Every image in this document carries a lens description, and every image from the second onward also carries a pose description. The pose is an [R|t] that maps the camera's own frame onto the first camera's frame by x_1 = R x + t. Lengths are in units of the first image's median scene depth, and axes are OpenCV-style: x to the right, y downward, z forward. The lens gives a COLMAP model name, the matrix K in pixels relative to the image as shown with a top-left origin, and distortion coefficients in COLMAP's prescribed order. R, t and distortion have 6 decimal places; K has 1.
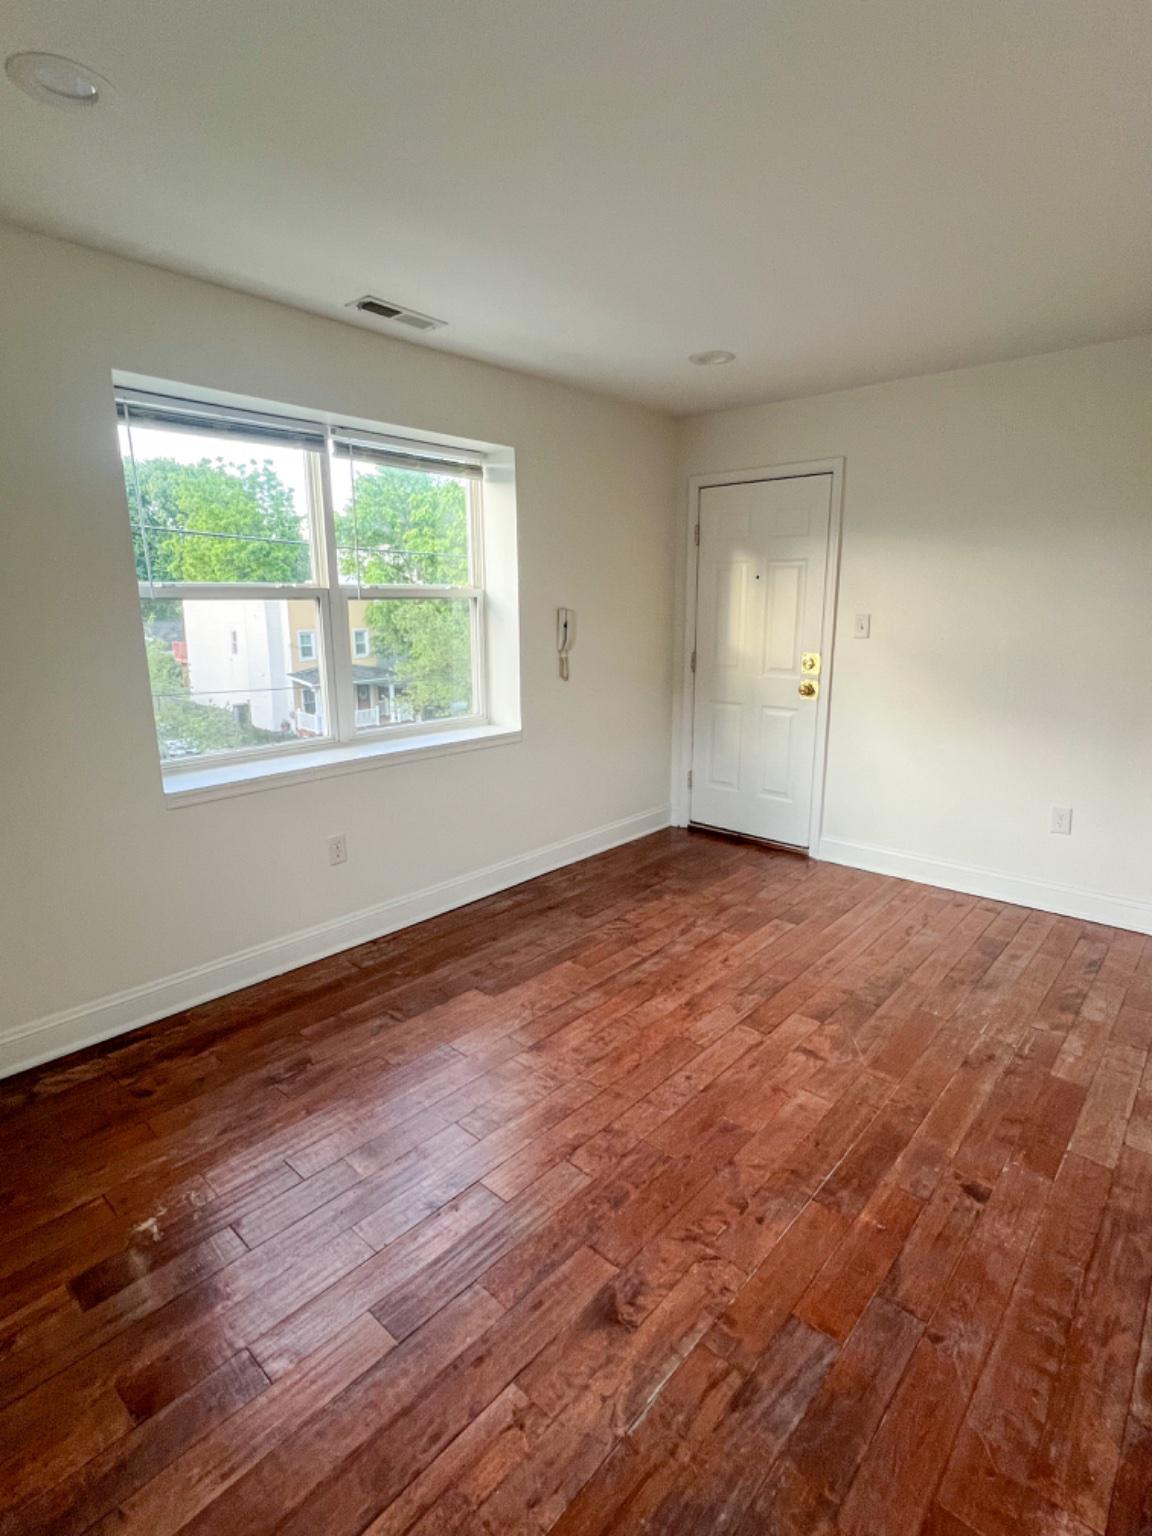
lens RADIAL K [[773.2, 0, 578.3], [0, 773.2, 764.6], [0, 0, 1]] dist [0.000408, 0.002451]
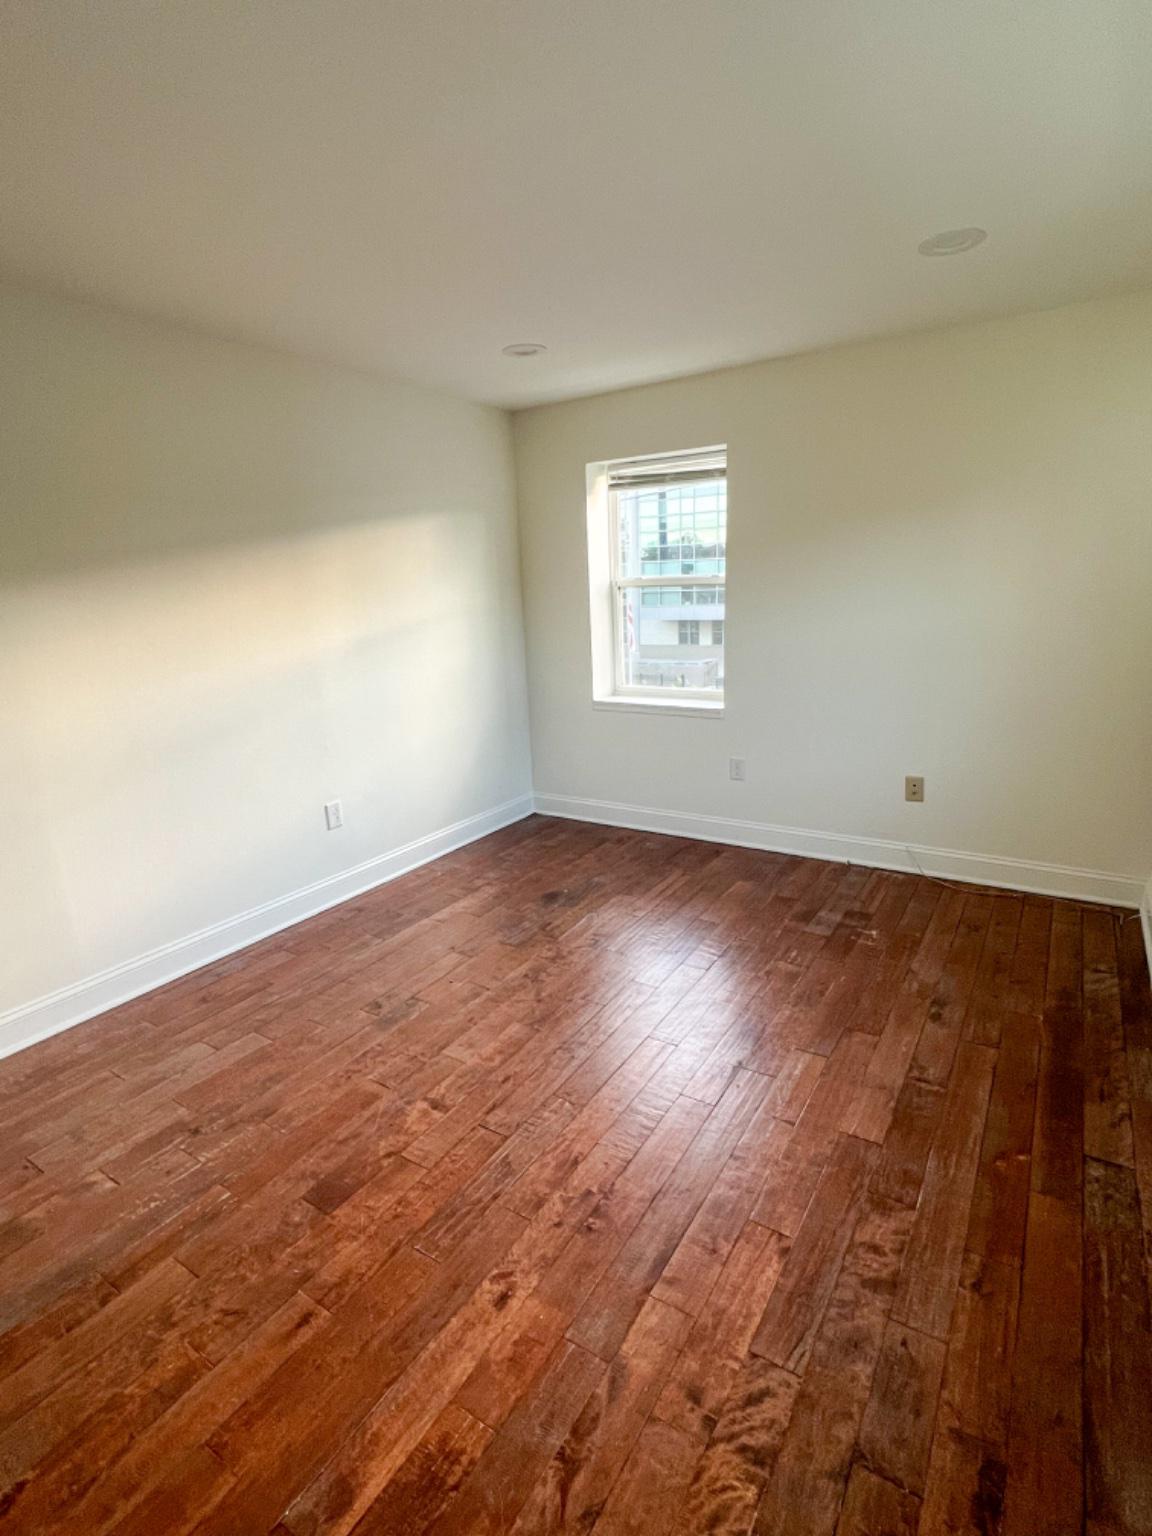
lens RADIAL K [[773.2, 0, 578.3], [0, 773.2, 764.6], [0, 0, 1]] dist [0.000408, 0.002451]
pose [[-0.986775, 0.073406, -0.144522, 0.214219], [0.005266, 0.905632, 0.424031, -0.321520], [0.162011, 0.417662, -0.894042, 1.489692]]
